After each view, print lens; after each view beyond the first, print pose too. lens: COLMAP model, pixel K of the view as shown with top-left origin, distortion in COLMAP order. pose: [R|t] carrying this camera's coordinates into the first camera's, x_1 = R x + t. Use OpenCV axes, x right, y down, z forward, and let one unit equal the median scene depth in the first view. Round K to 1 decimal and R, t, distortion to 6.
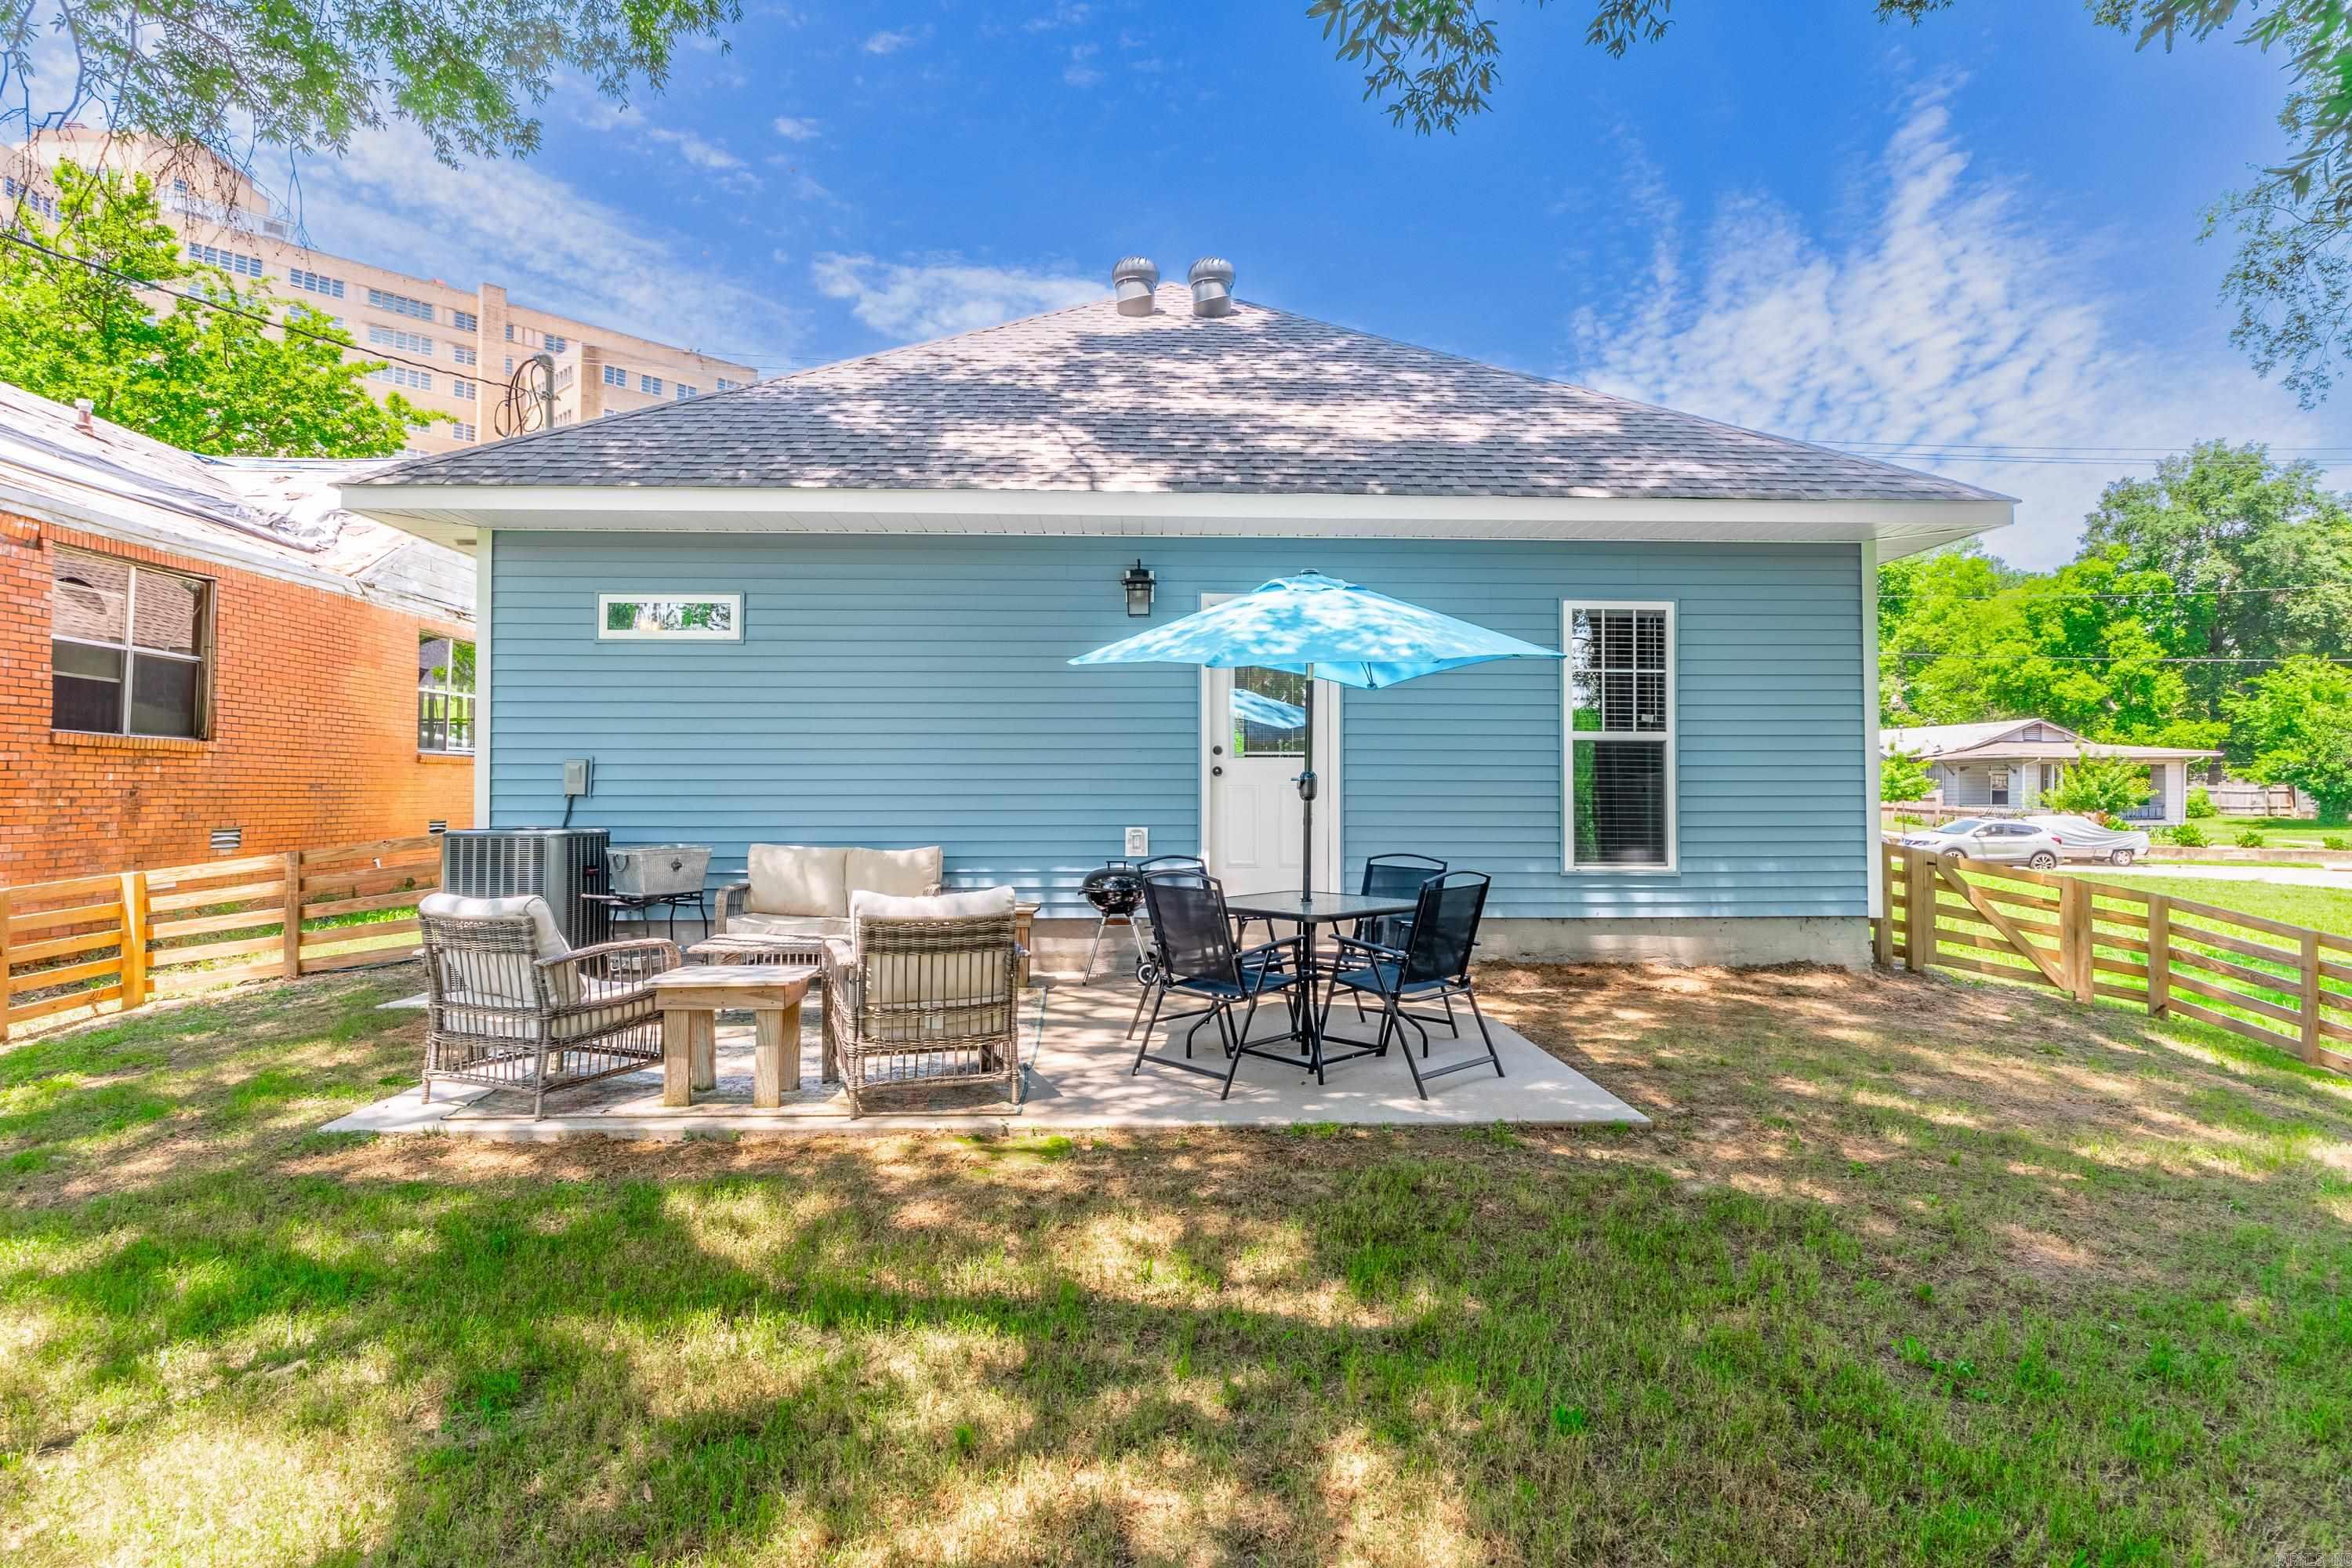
lens RADIAL K [[1191.4, 0, 1175.2], [0, 1191.4, 779.1], [0, 0, 1]] dist [0.001682, 0.000163]
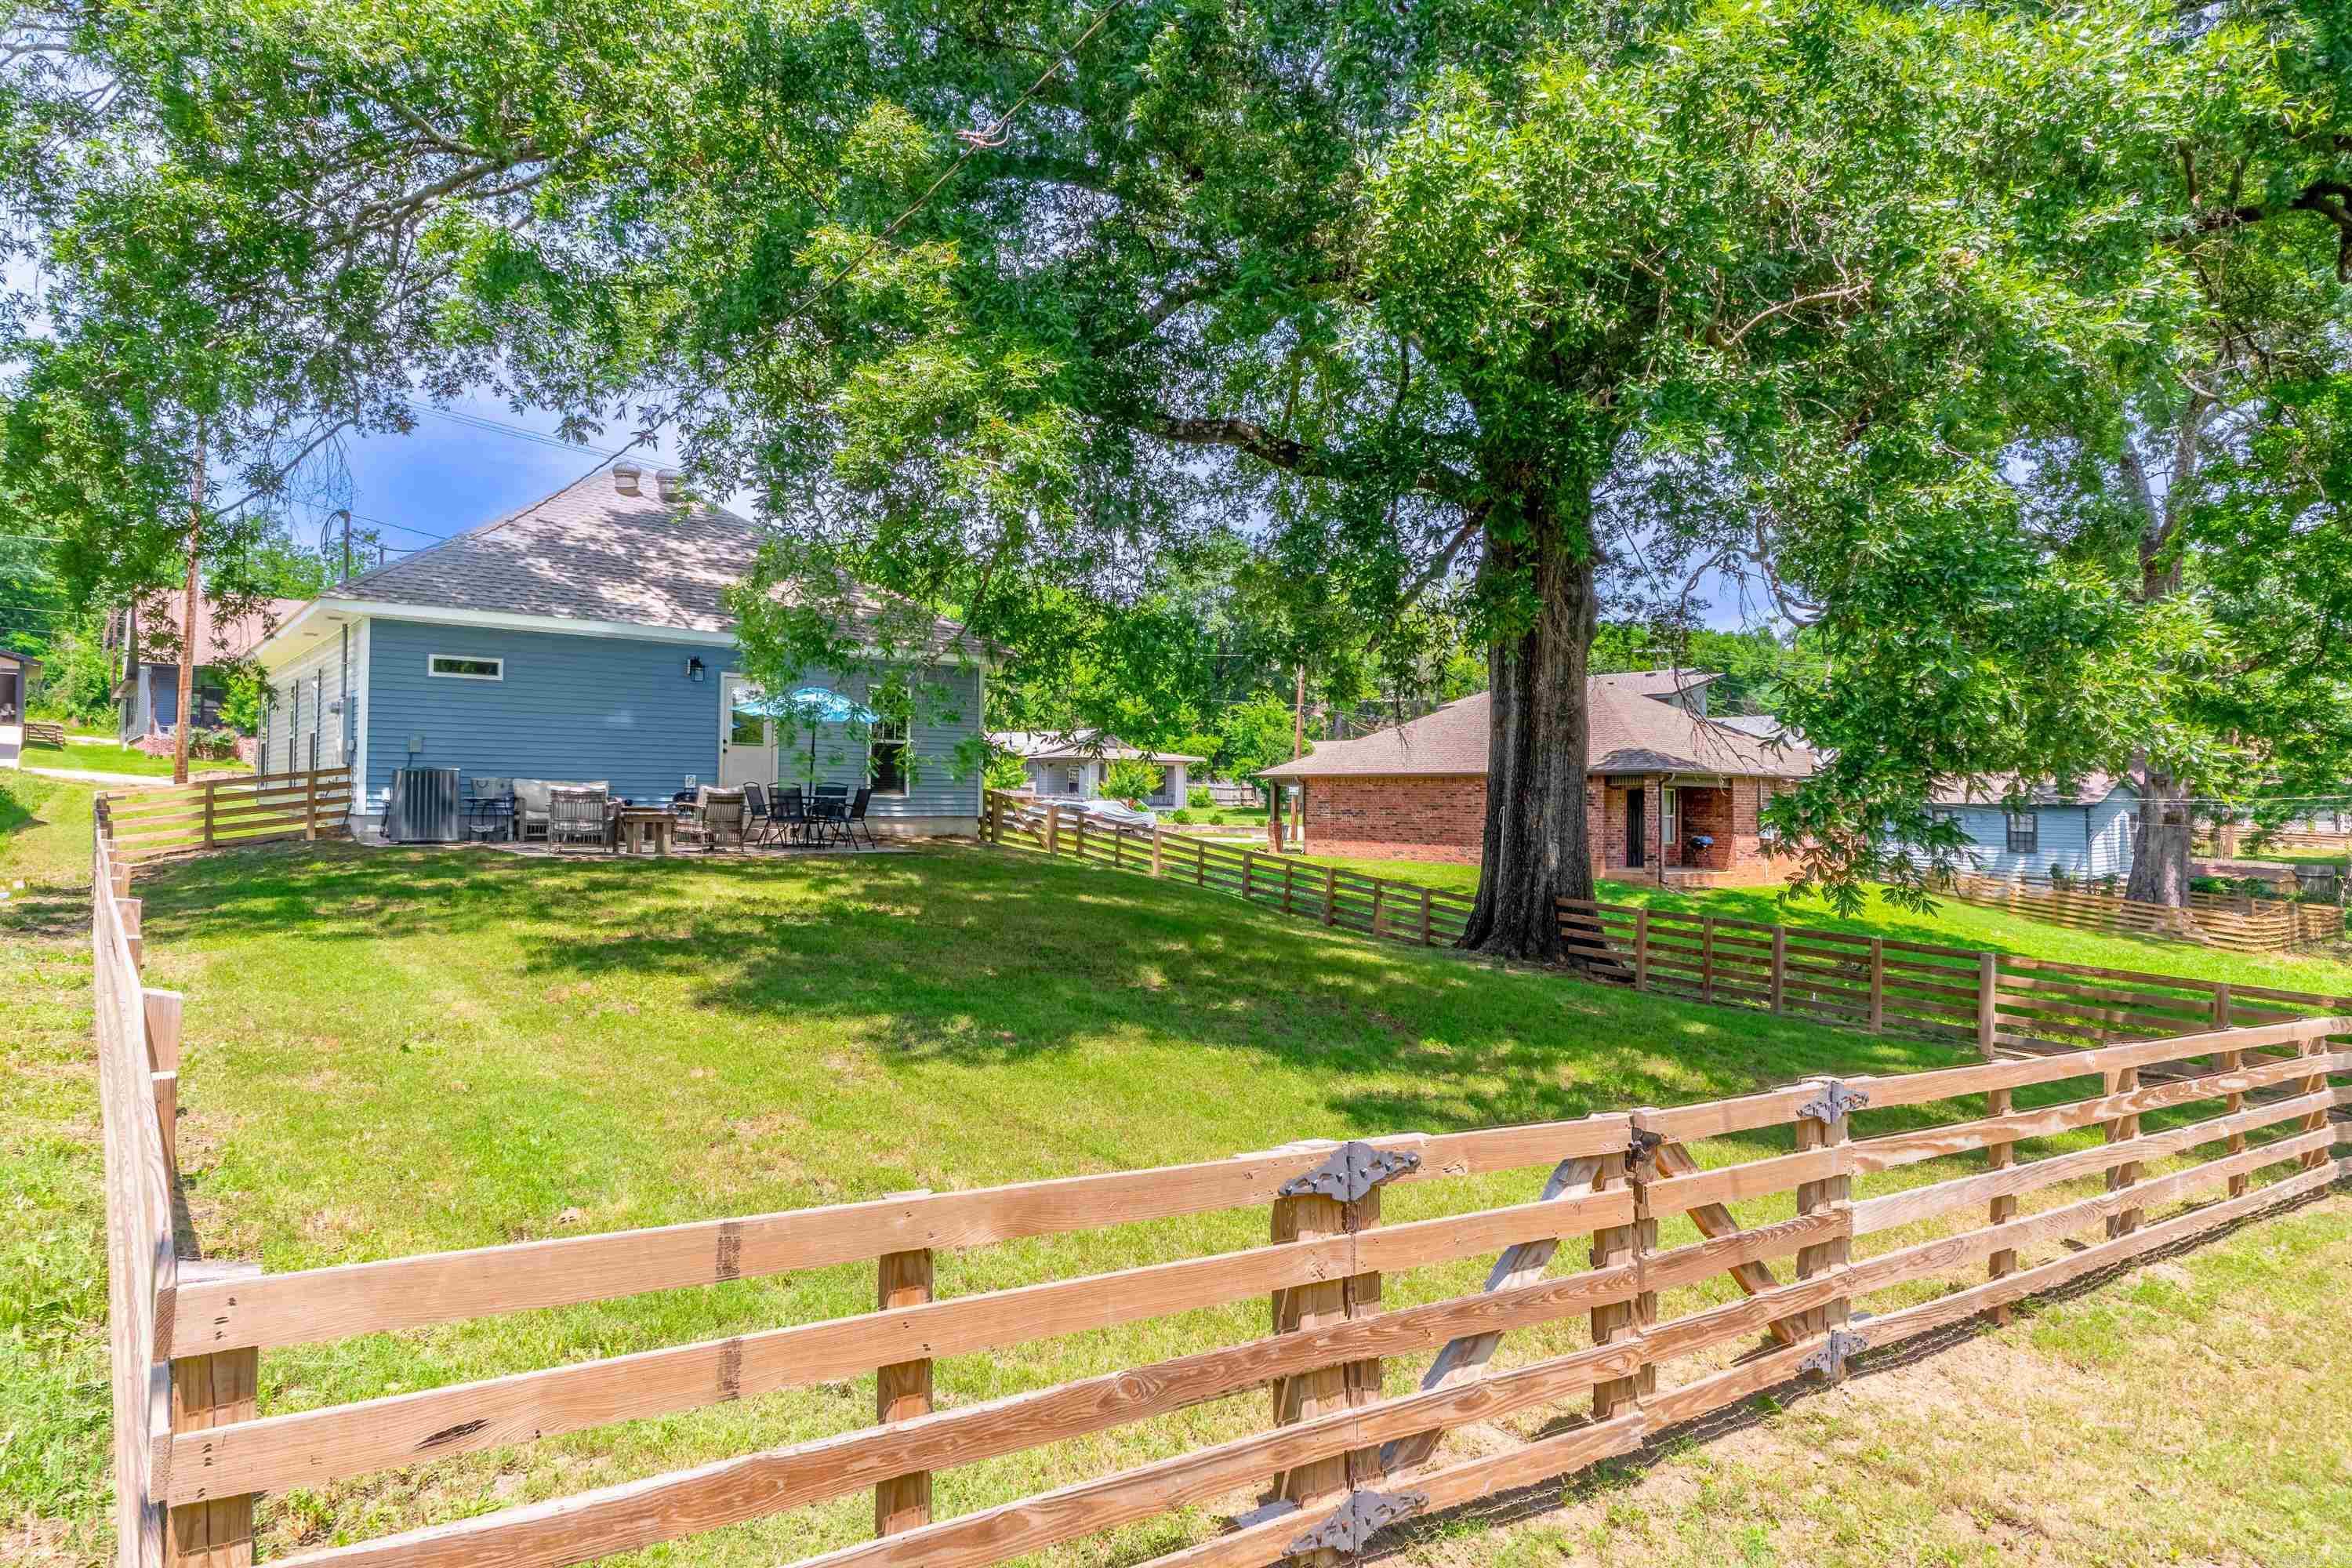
lens RADIAL K [[1514.3, 0, 1176.0], [0, 1514.3, 784.0], [0, 0, 1]] dist [-0.000680, -0.000052]
pose [[0.798377, 0.017840, 0.601894, -0.241527], [-0.022355, 0.999750, 0.000021, 0.008816], [-0.601743, -0.013473, 0.798576, -0.431239]]
